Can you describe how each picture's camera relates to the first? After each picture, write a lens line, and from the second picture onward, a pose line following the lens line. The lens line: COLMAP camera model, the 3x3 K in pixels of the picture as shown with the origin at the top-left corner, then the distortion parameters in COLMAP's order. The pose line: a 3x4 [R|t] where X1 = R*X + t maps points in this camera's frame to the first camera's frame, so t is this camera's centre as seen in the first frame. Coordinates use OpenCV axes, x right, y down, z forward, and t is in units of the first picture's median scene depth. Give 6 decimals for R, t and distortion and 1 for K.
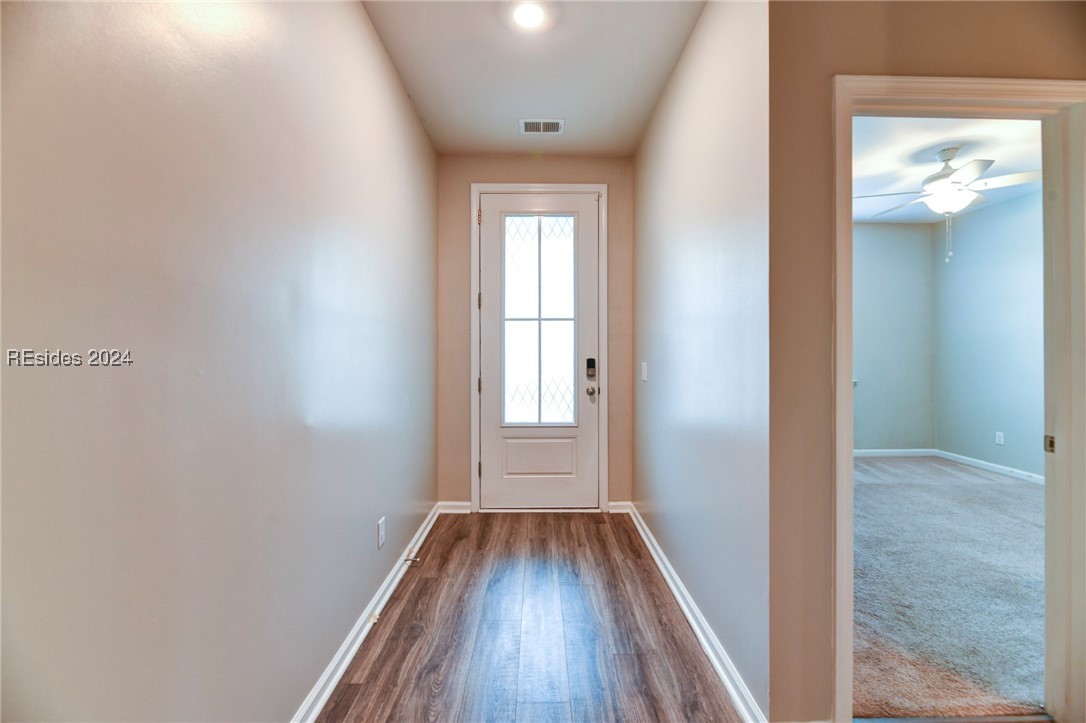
lens RADIAL K [[440.0, 0, 548.3], [0, 440.0, 350.8], [0, 0, 1]] dist [-0.002581, -0.000609]
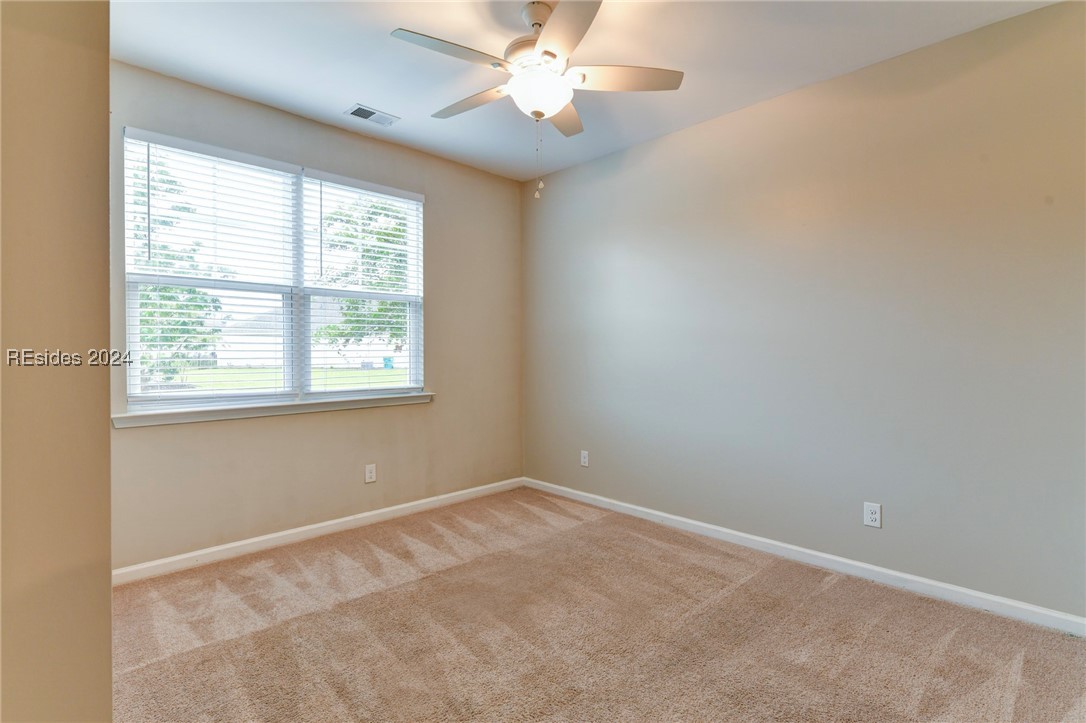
lens RADIAL K [[557.9, 0, 543.0], [0, 557.9, 361.5], [0, 0, 1]] dist [0.000659, -0.000386]
pose [[0.727826, -0.013758, 0.685624, 0.288135], [-0.001399, 0.999767, 0.021548, 0.002278], [-0.685761, -0.016642, 0.727637, 0.322698]]
